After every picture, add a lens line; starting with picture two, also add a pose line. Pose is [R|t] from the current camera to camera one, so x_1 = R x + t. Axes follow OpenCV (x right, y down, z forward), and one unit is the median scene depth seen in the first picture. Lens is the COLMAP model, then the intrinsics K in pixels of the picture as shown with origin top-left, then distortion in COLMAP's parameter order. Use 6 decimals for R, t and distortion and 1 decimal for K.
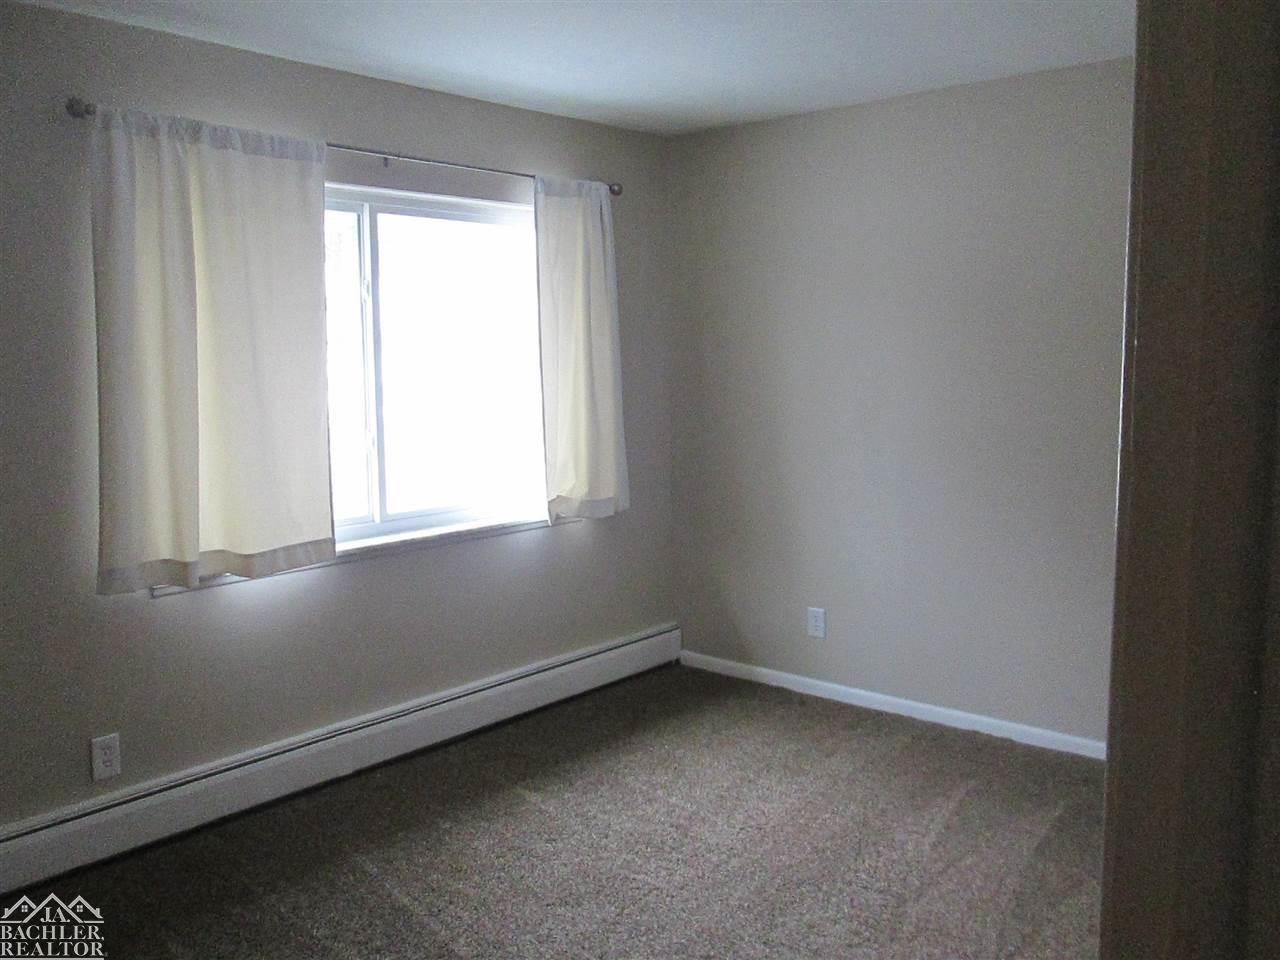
lens RADIAL K [[1064.6, 0, 640.0], [0, 1064.6, 480.0], [0, 0, 1]] dist [-0.039115, 0.001374]
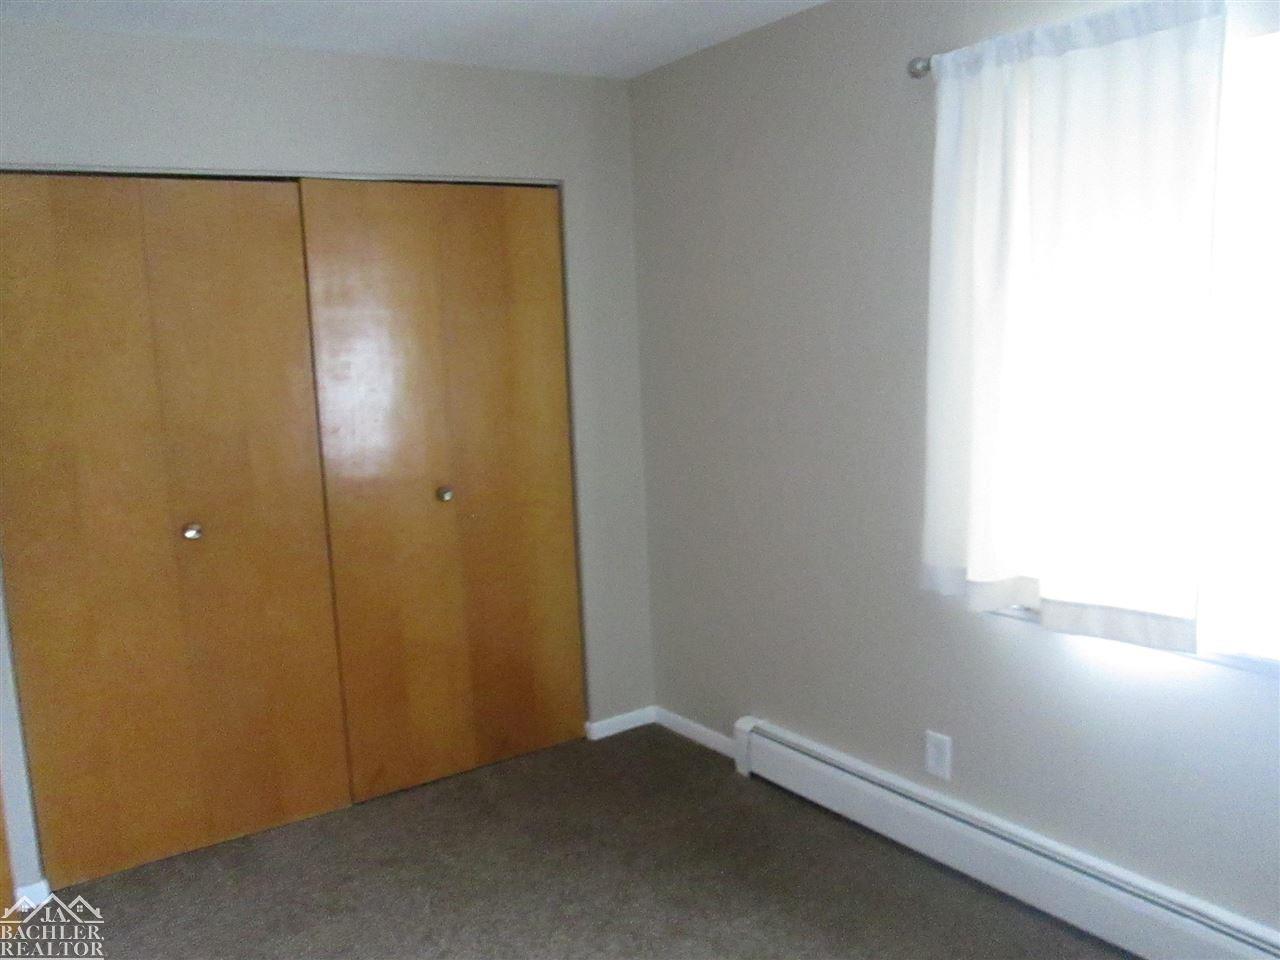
lens RADIAL K [[1064.6, 0, 640.0], [0, 1064.6, 480.0], [0, 0, 1]] dist [-0.039115, 0.001374]
pose [[-0.246215, 0.162604, -0.955478, 0.414186], [-0.072203, 0.980010, 0.185385, -0.132842], [0.966522, 0.114633, -0.229553, 0.890838]]
